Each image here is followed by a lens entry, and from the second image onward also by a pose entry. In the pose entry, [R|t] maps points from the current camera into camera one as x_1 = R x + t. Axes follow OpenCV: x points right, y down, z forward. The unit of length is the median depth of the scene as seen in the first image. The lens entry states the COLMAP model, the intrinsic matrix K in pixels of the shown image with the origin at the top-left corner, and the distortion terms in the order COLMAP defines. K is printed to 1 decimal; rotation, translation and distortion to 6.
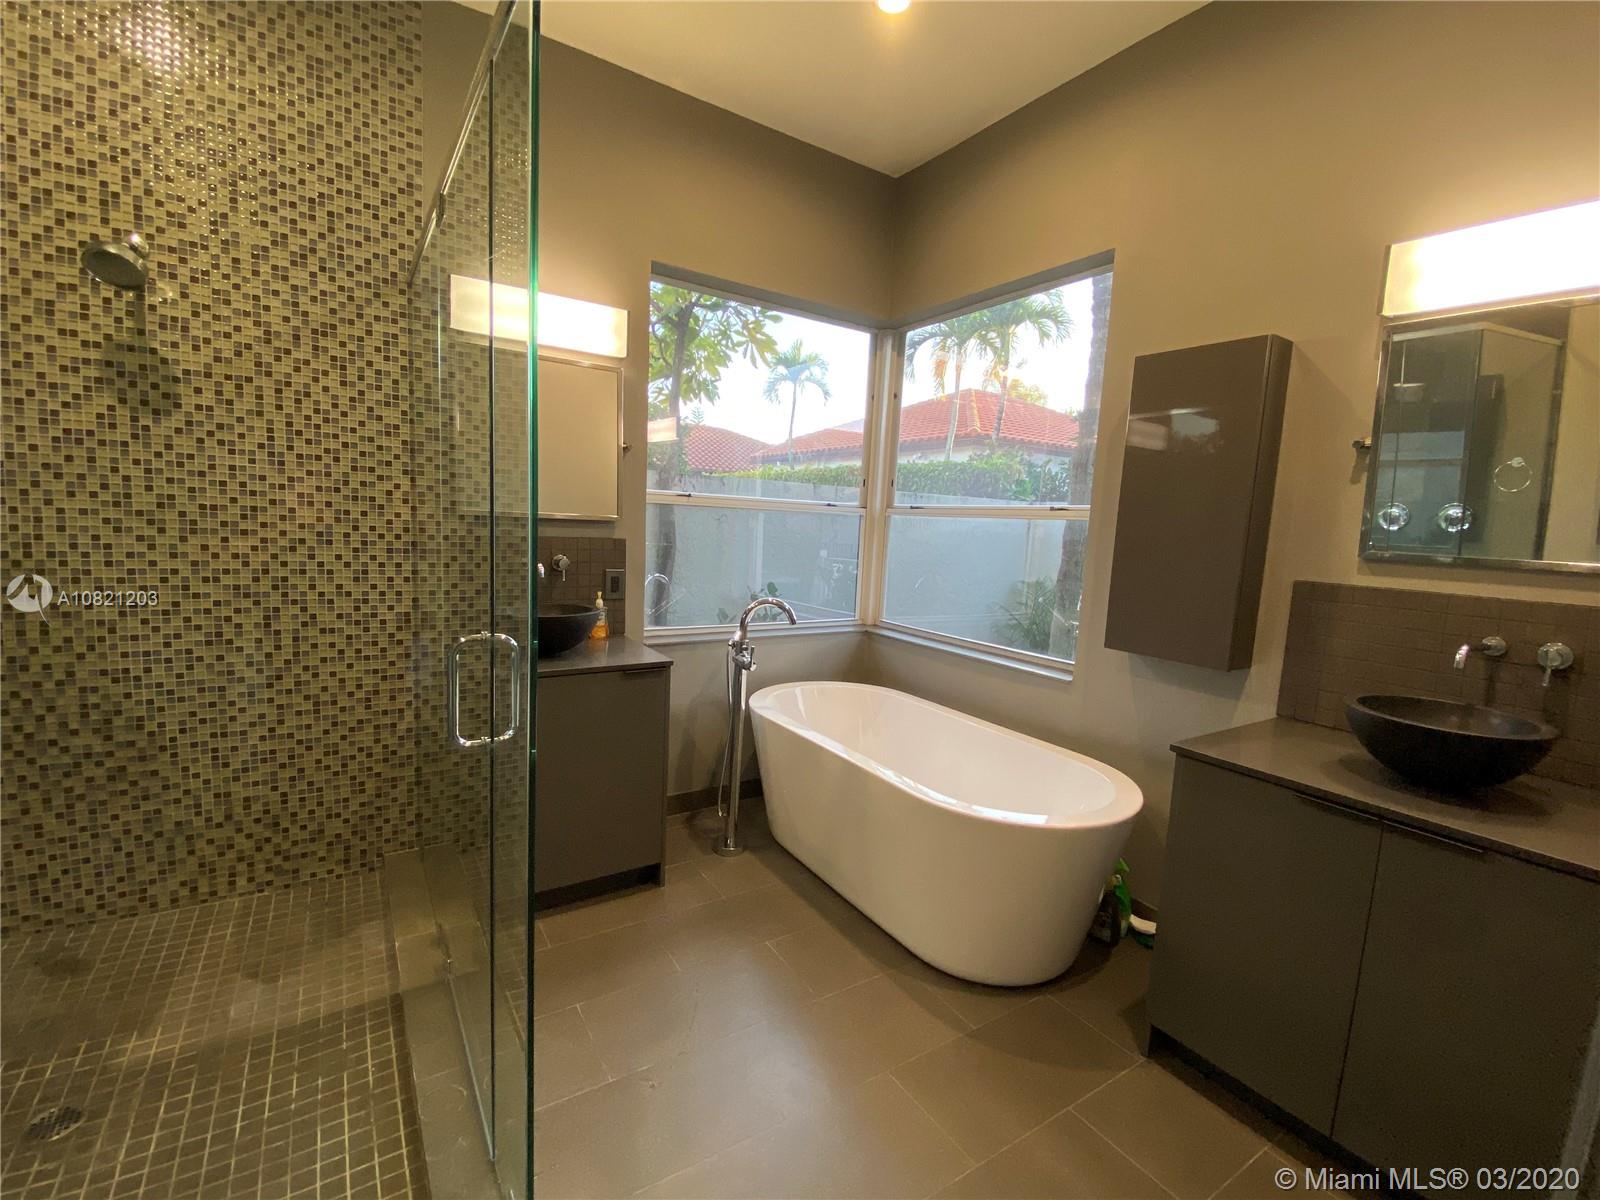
lens RADIAL K [[702.0, 0, 800.0], [0, 702.0, 600.0], [0, 0, 1]] dist [0.059700, -0.041948]
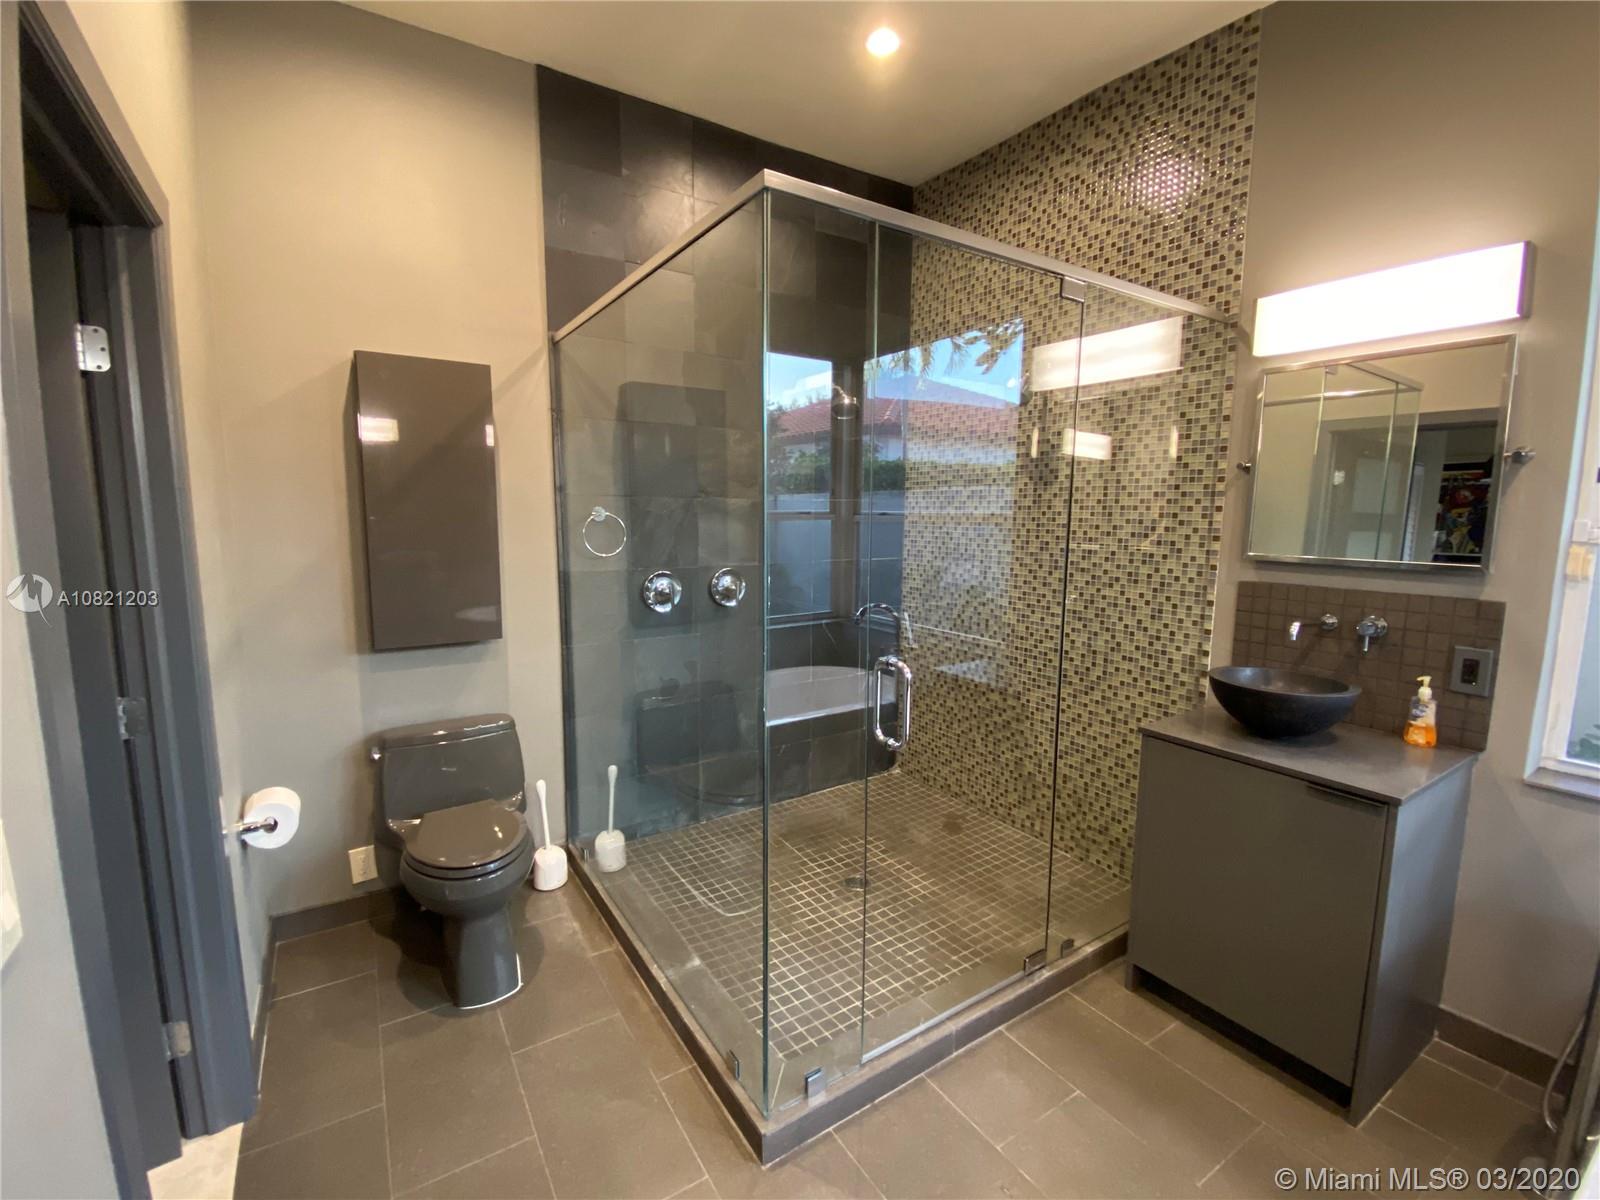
lens RADIAL K [[702.0, 0, 800.0], [0, 702.0, 600.0], [0, 0, 1]] dist [0.059700, -0.041948]
pose [[0.011799, 0.085718, -0.996250, 0.459744], [-0.124206, 0.988729, 0.083600, -0.080695], [0.992186, 0.122753, 0.022313, 0.456306]]
